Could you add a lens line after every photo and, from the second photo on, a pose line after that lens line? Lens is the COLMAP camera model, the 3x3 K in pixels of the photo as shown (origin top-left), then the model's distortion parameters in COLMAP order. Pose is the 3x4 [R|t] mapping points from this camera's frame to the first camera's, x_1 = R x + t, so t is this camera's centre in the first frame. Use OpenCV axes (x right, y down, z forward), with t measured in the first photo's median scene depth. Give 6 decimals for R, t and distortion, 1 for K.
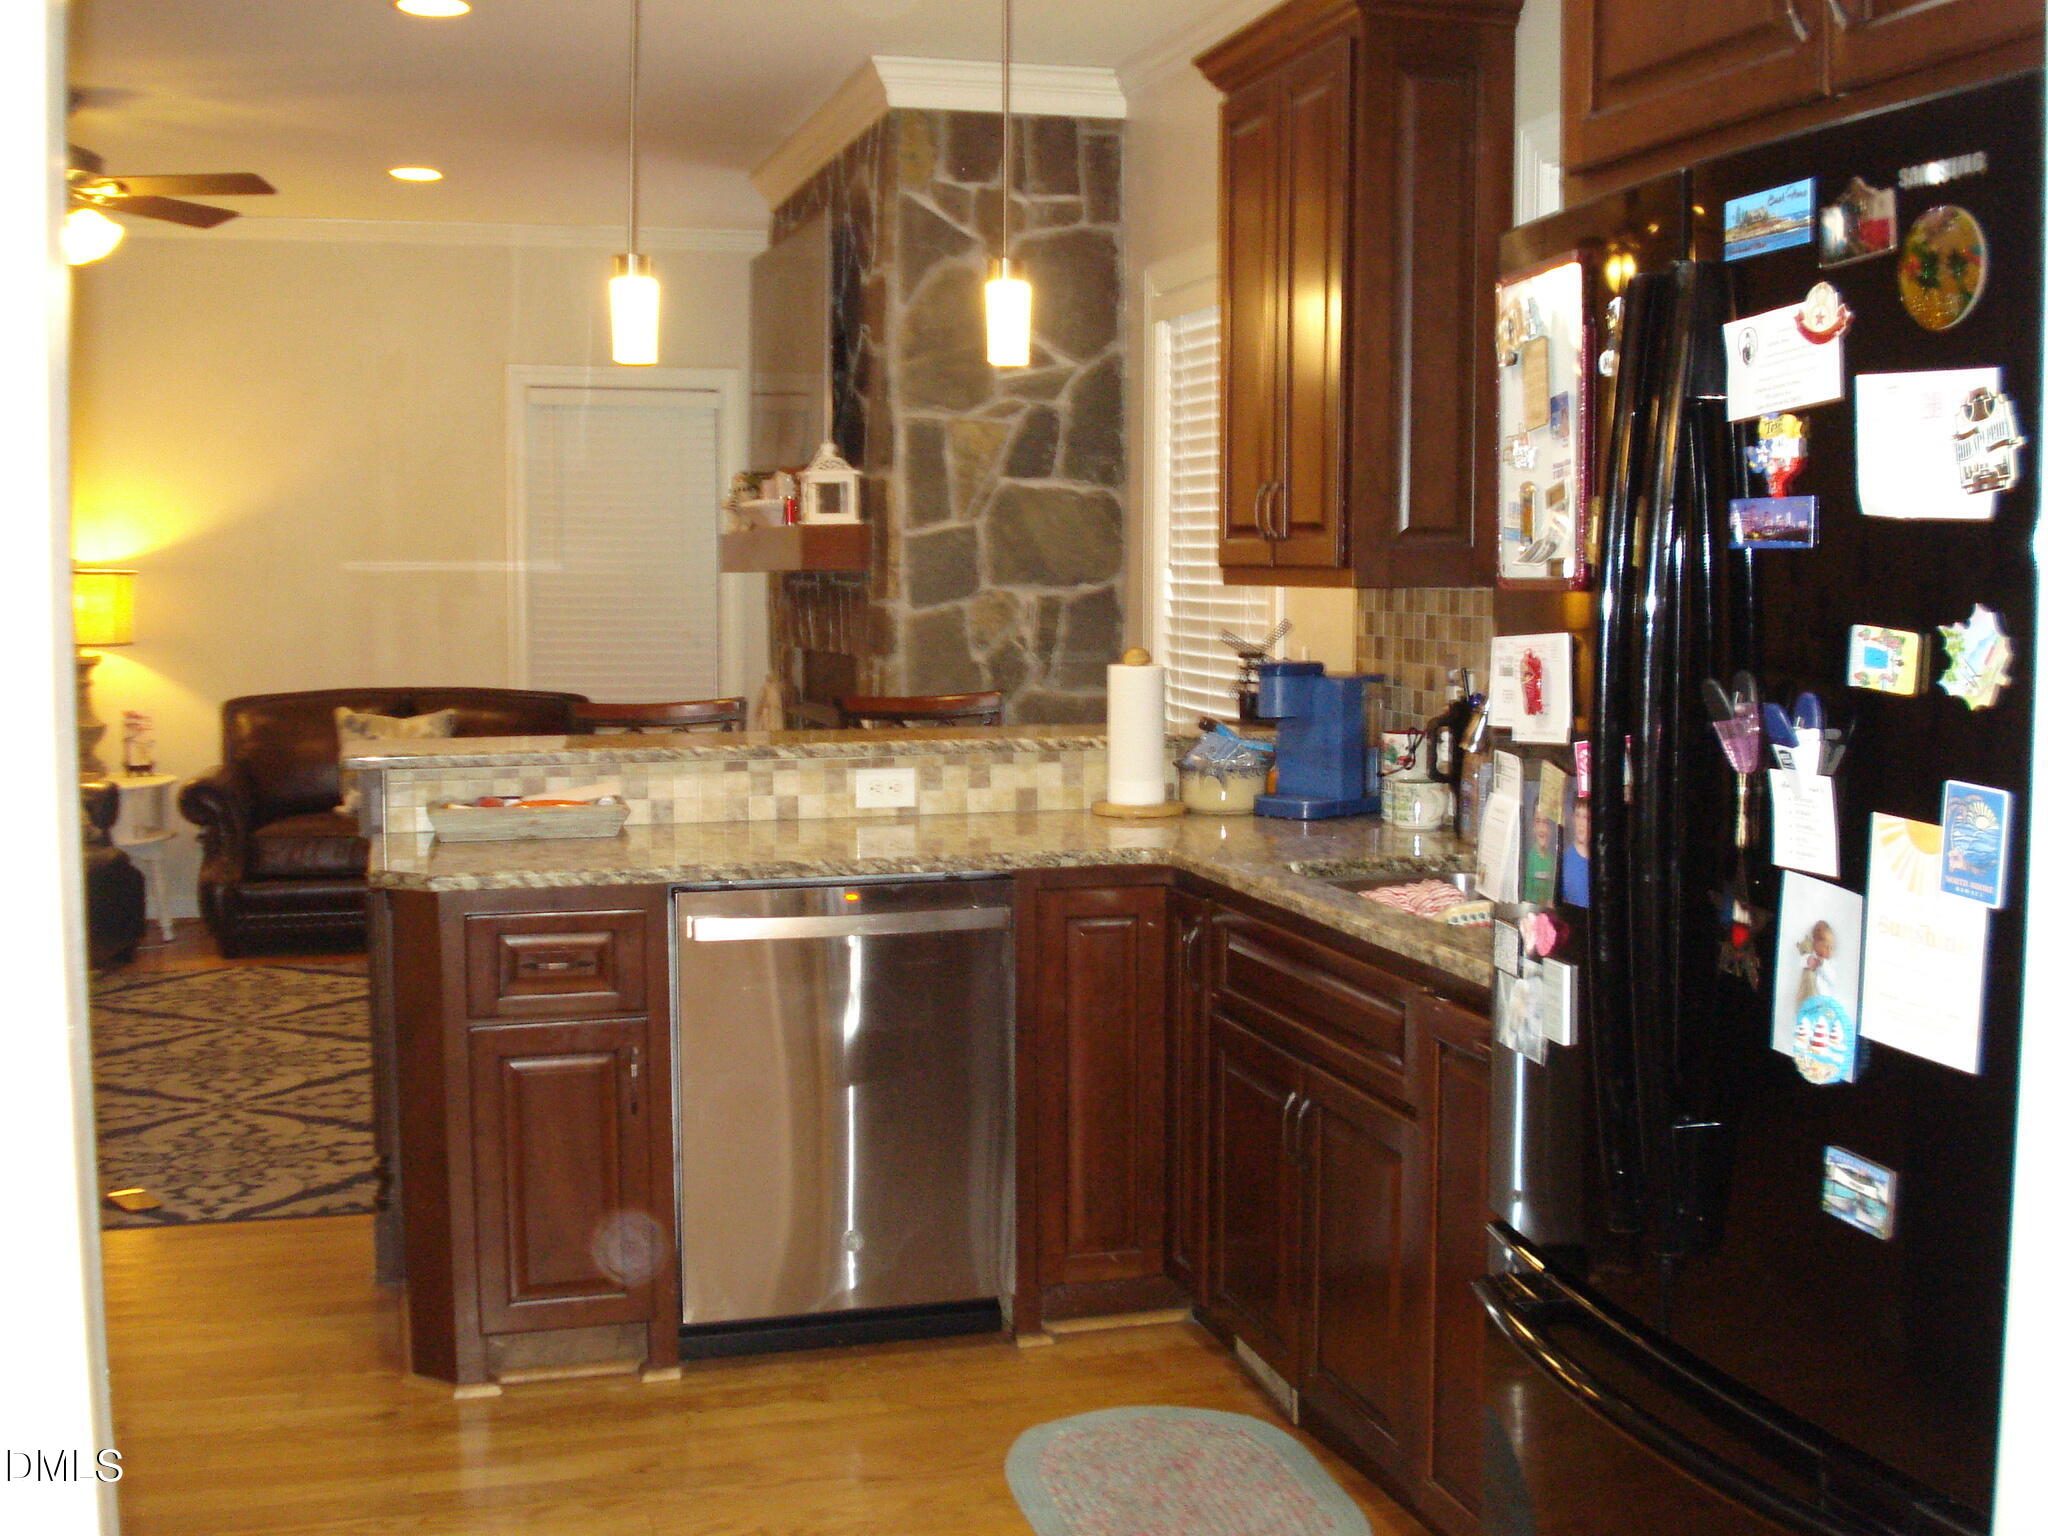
lens RADIAL K [[2277.4, 0, 1016.8], [0, 2277.4, 743.4], [0, 0, 1]] dist [-0.074553, -0.108503]
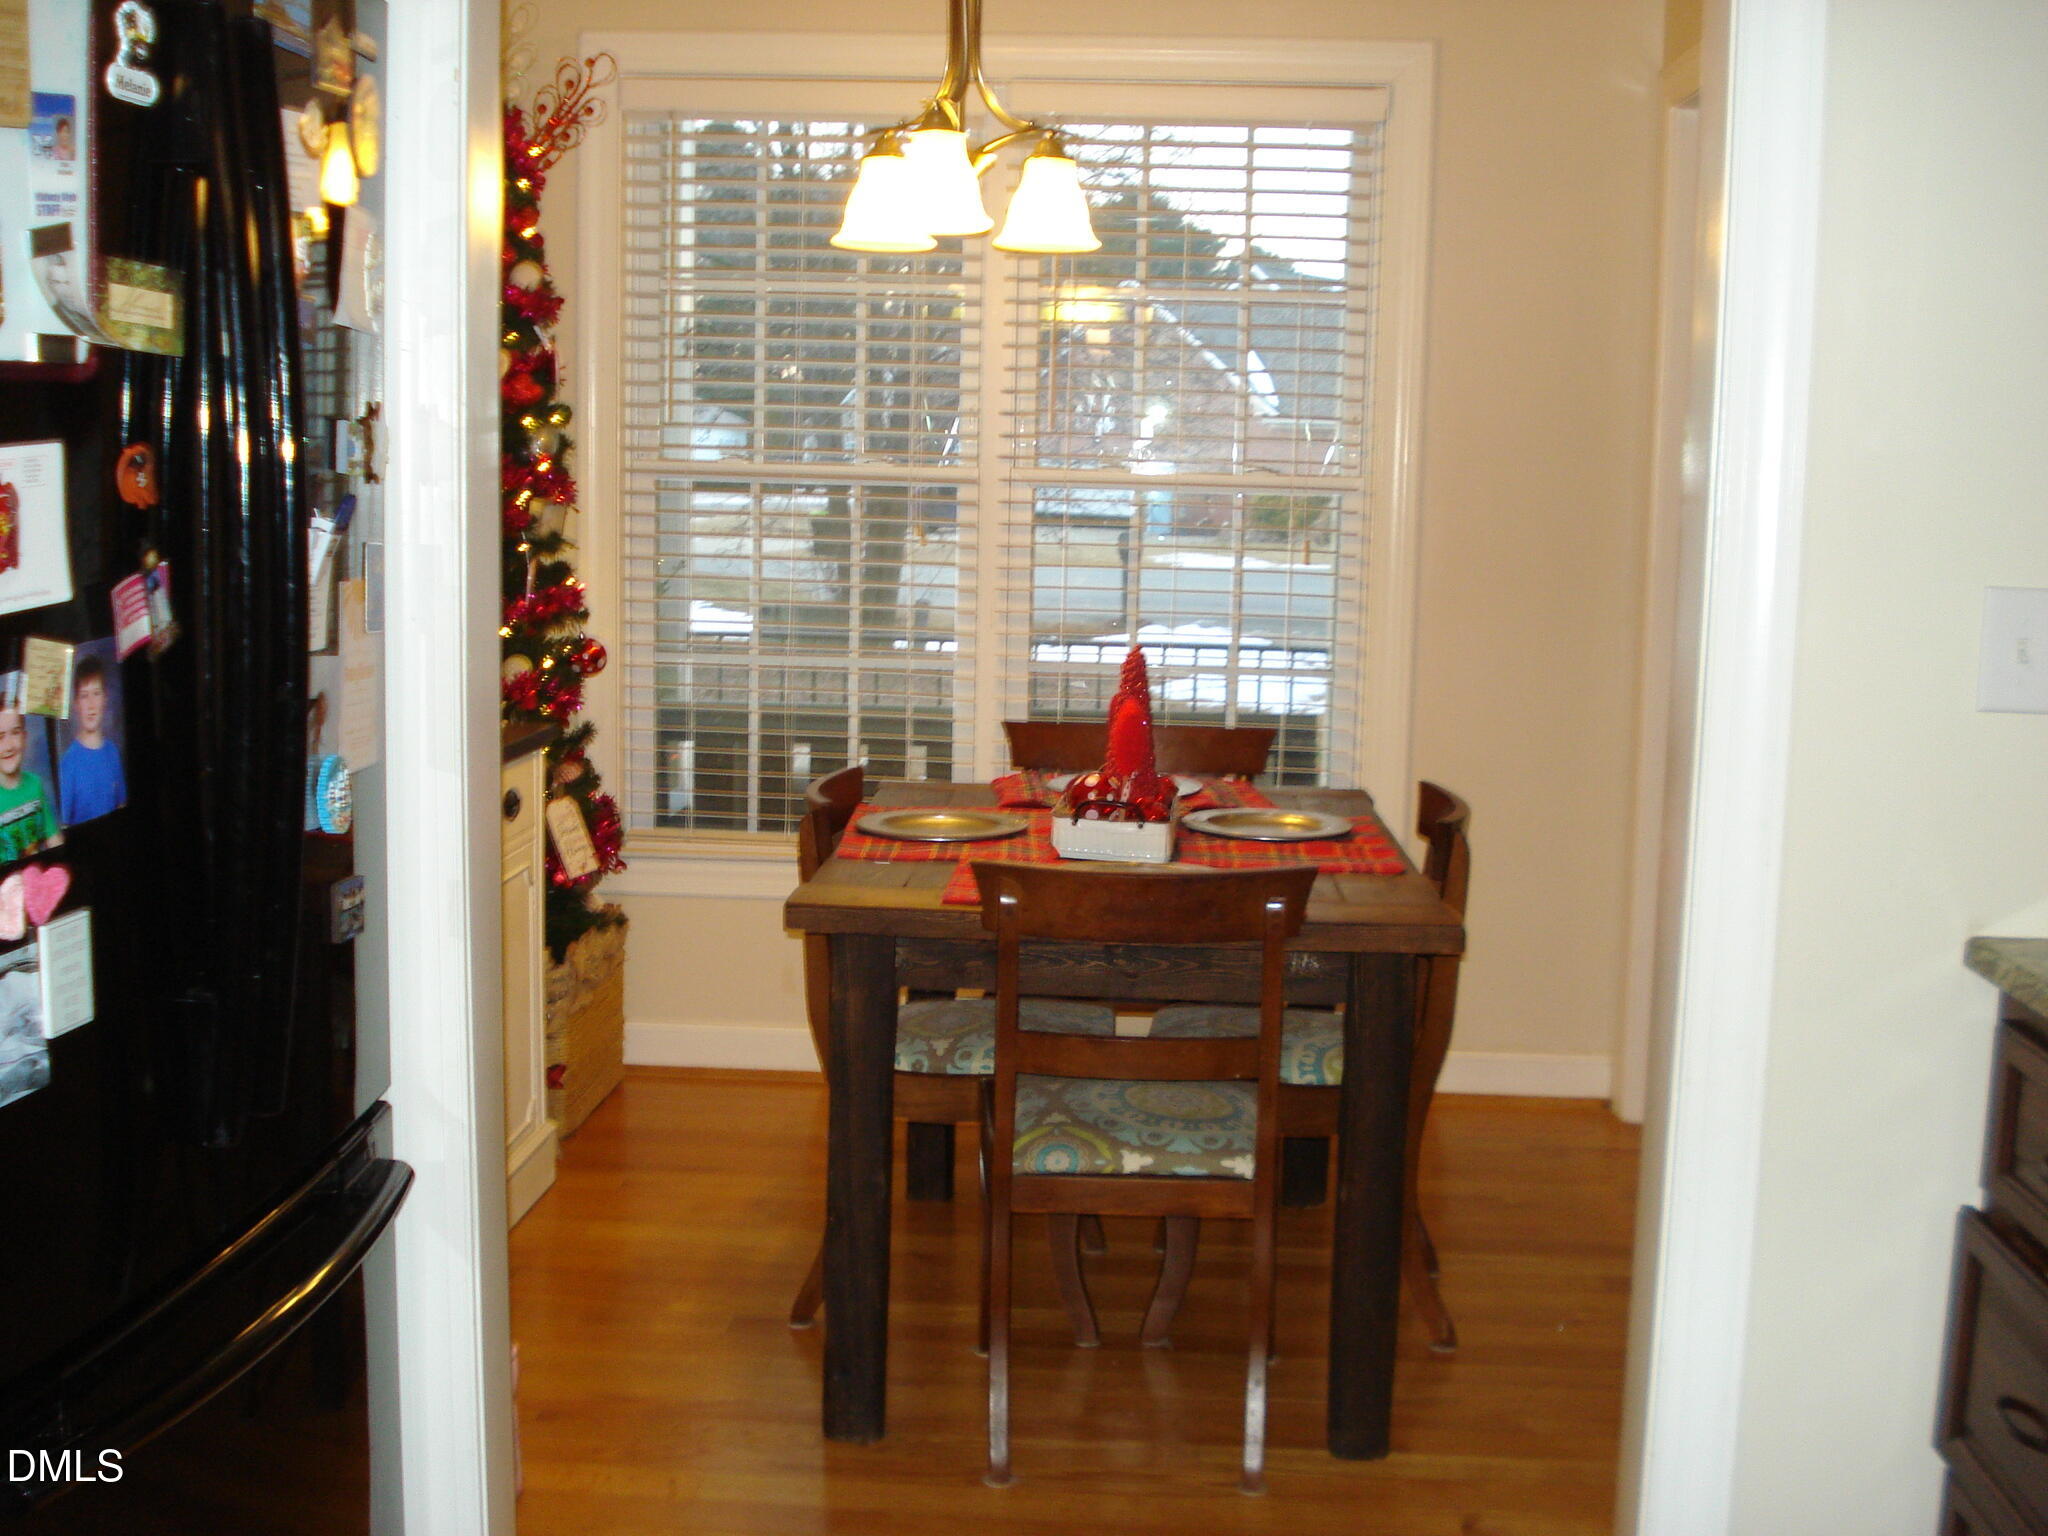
lens RADIAL K [[2277.4, 0, 1016.8], [0, 2277.4, 743.4], [0, 0, 1]] dist [-0.074553, -0.108503]
pose [[-0.941988, -0.068518, 0.328579, -0.312371], [-0.000360, 0.979148, 0.203148, -0.115123], [-0.335647, 0.191245, -0.922370, 1.828166]]
